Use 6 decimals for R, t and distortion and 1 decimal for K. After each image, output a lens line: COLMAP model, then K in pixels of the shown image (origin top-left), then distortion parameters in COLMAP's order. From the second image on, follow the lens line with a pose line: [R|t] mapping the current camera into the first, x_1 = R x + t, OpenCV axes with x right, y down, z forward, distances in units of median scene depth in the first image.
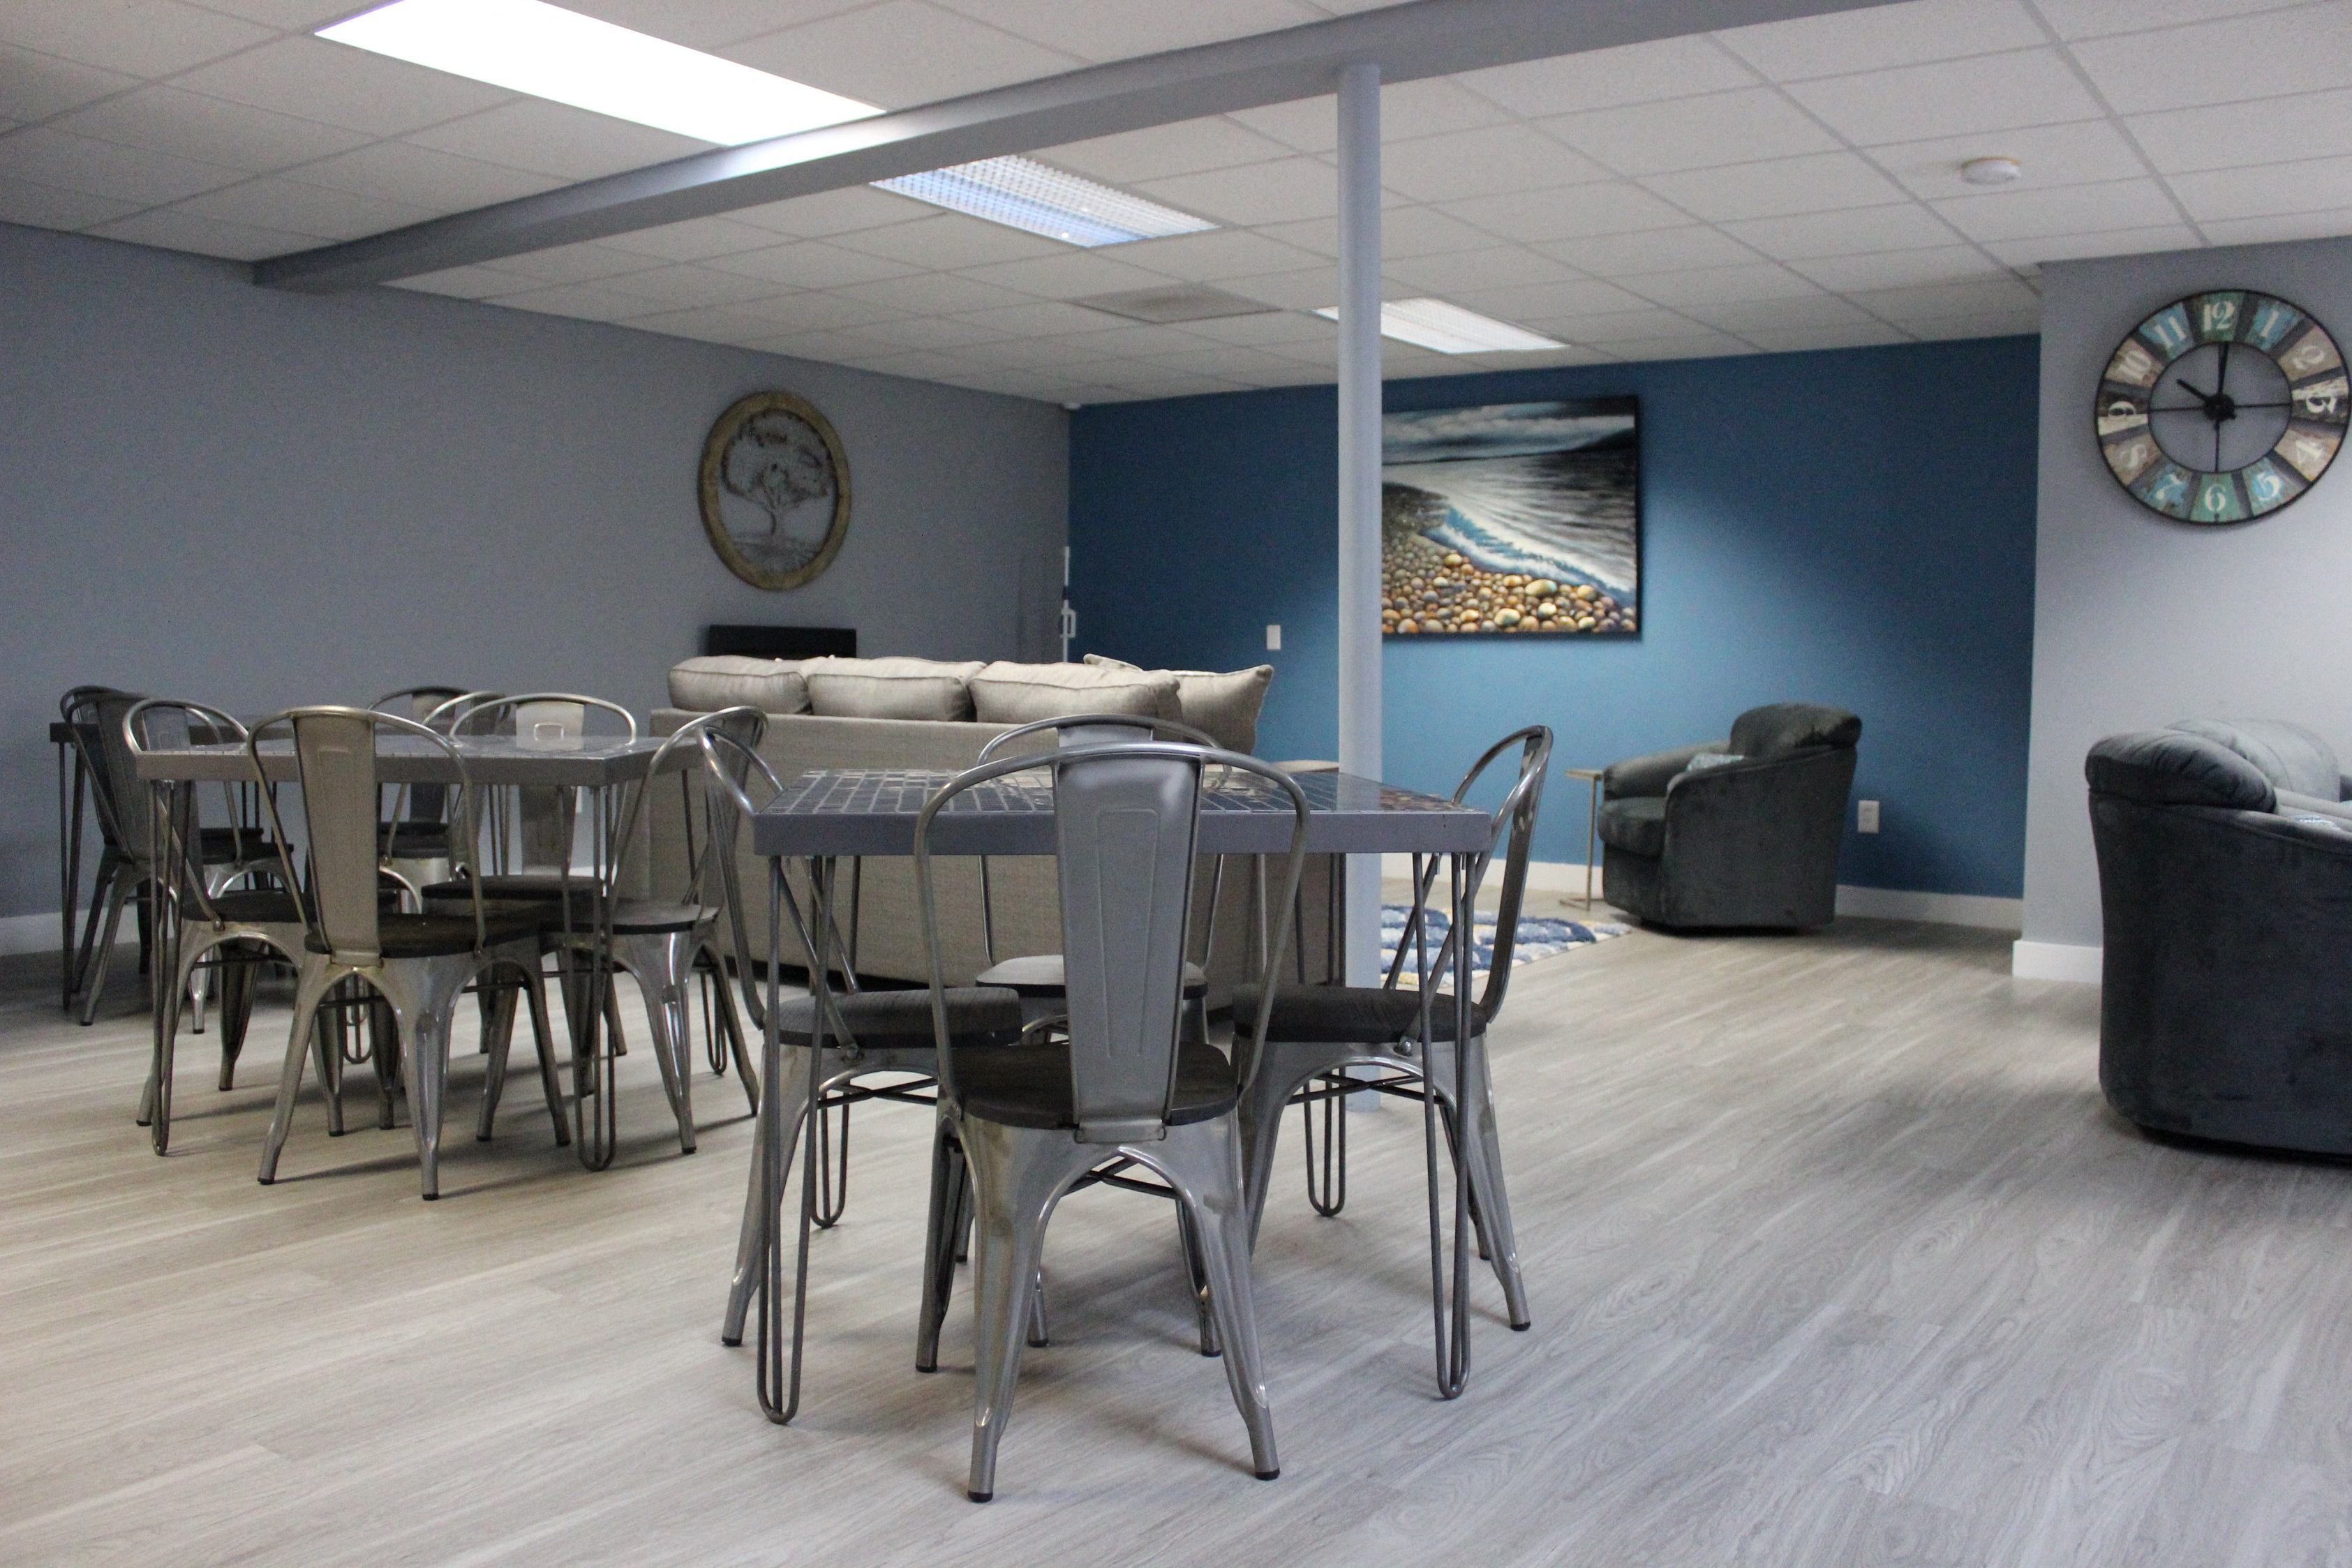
lens RADIAL K [[1960.4, 0, 1186.4], [0, 1960.4, 787.8], [0, 0, 1]] dist [-0.060886, 0.003278]
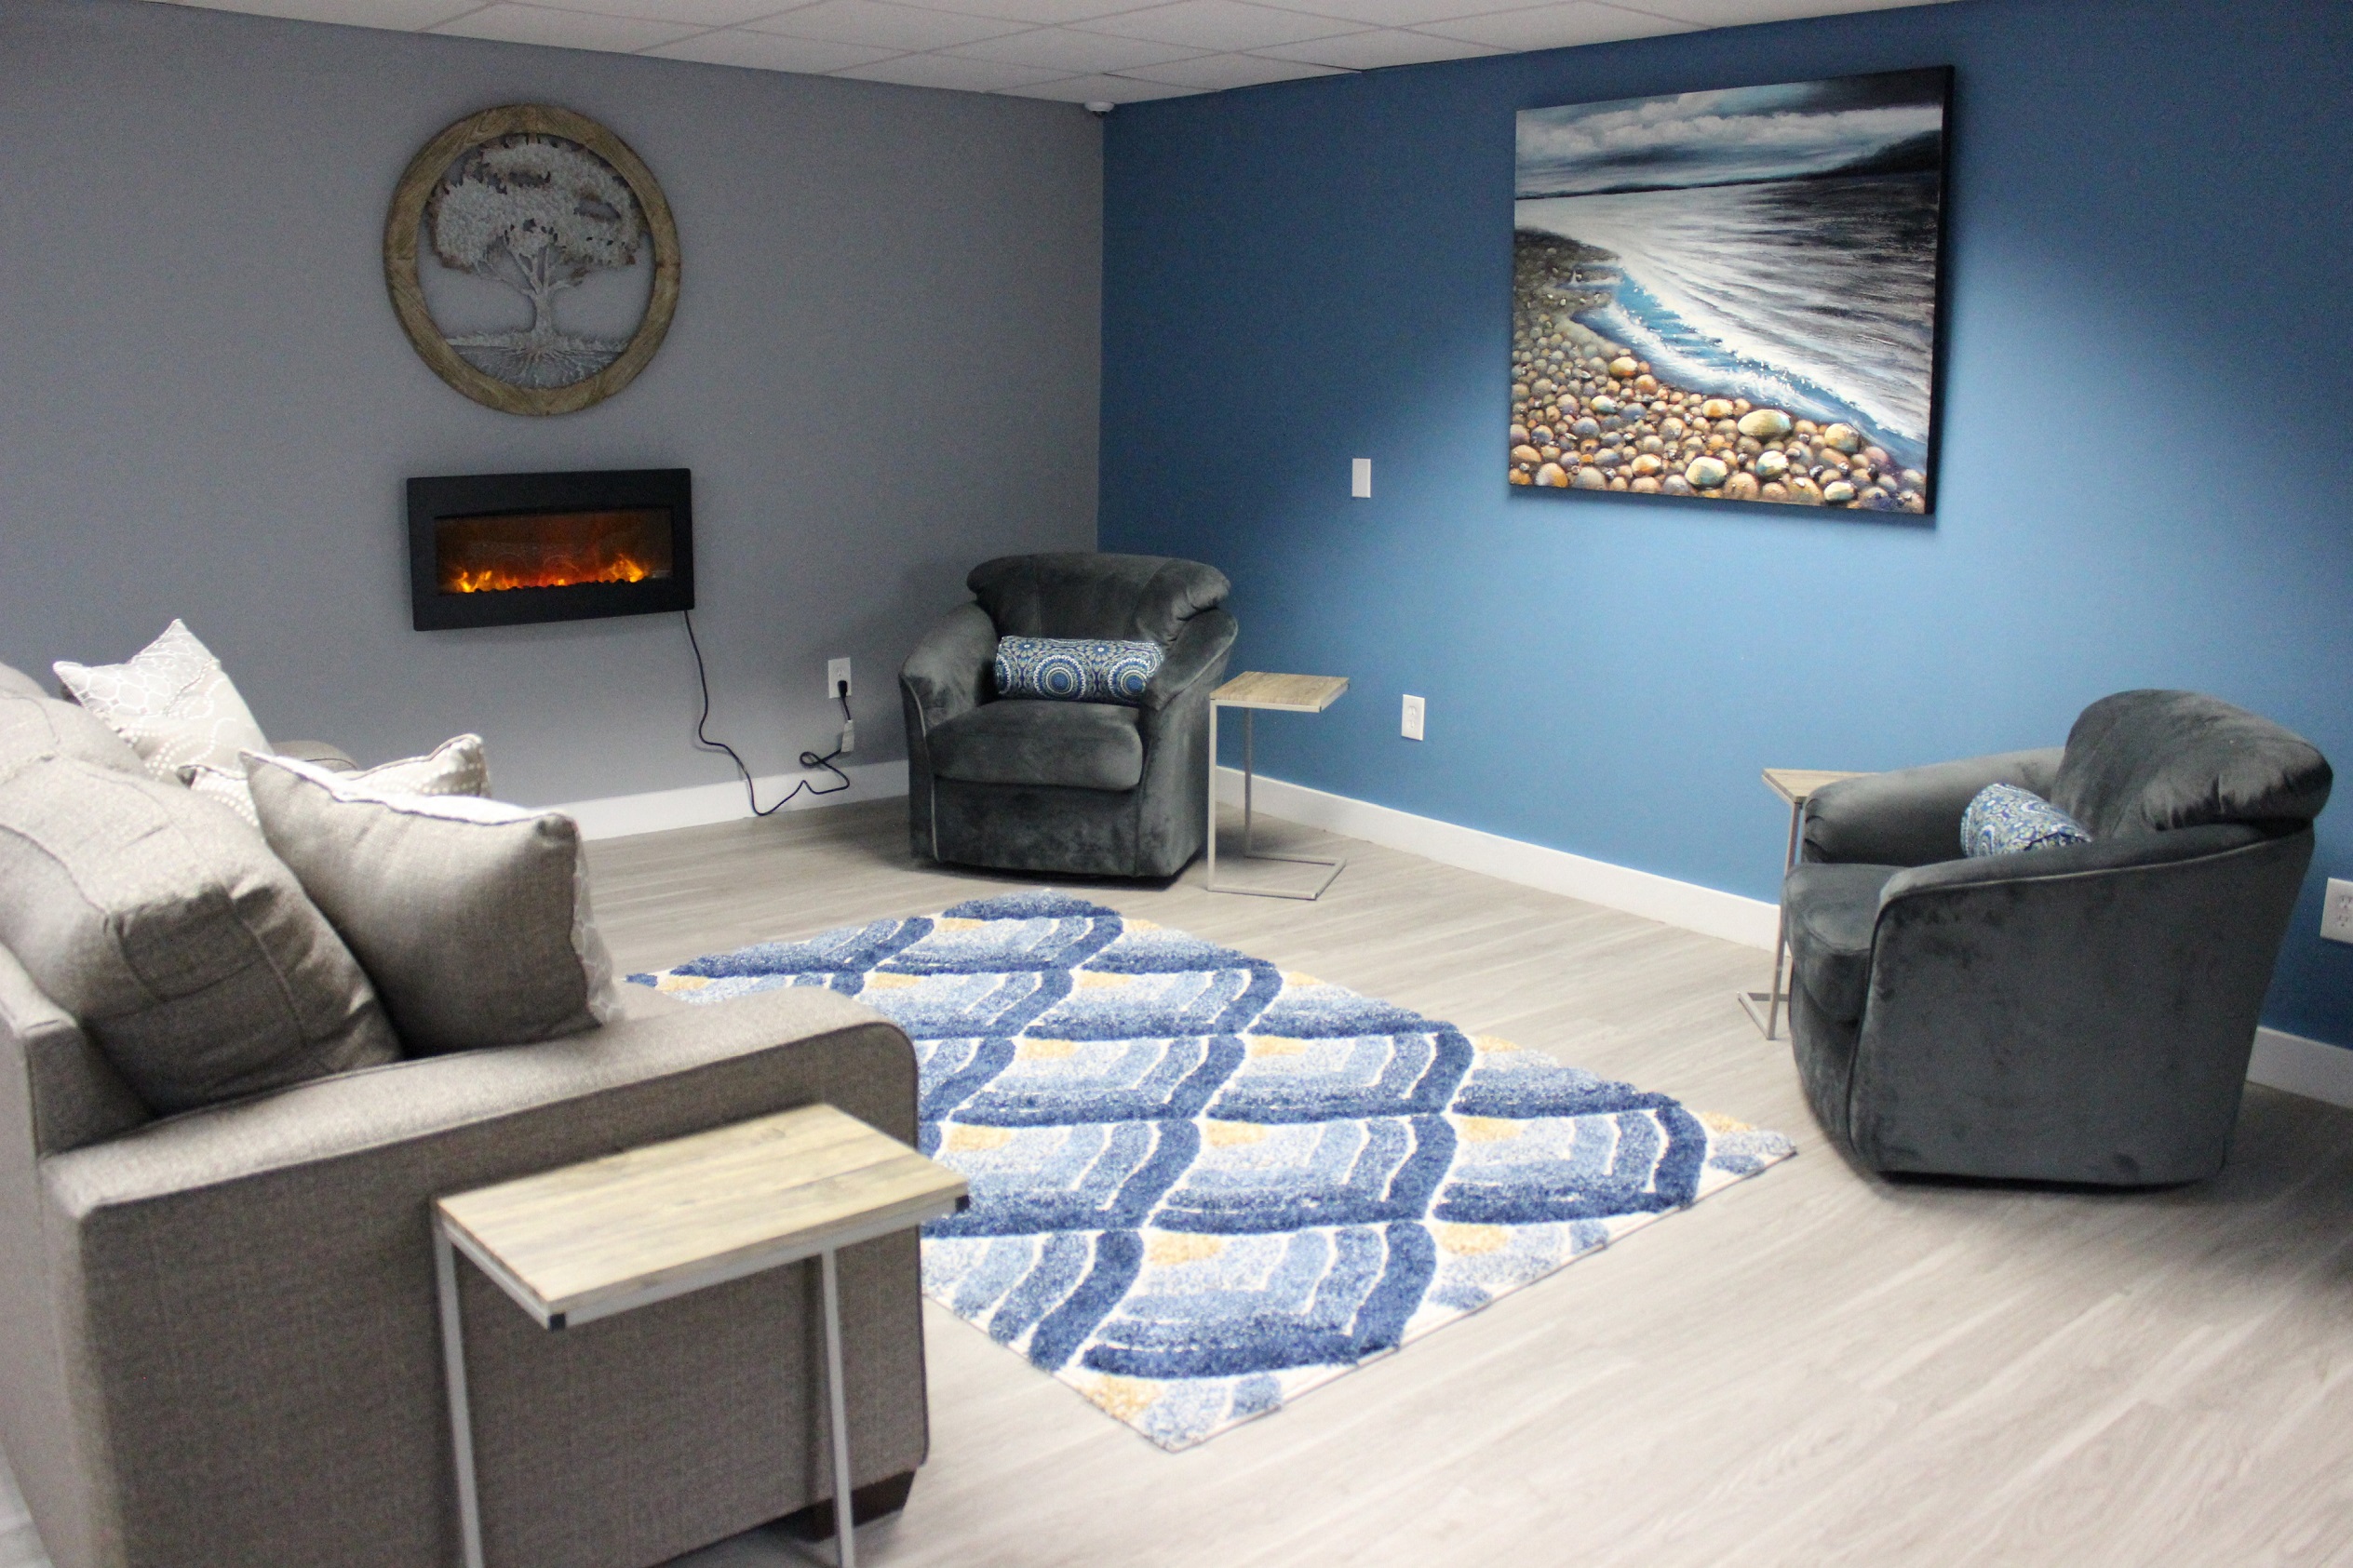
lens RADIAL K [[1961.2, 0, 1162.2], [0, 1961.2, 771.5], [0, 0, 1]] dist [-0.060886, 0.003278]
pose [[0.967501, 0.055319, -0.246742, 0.156754], [-0.019666, 0.989283, 0.144683, -0.080247], [0.252101, -0.135128, 0.958220, 0.404027]]
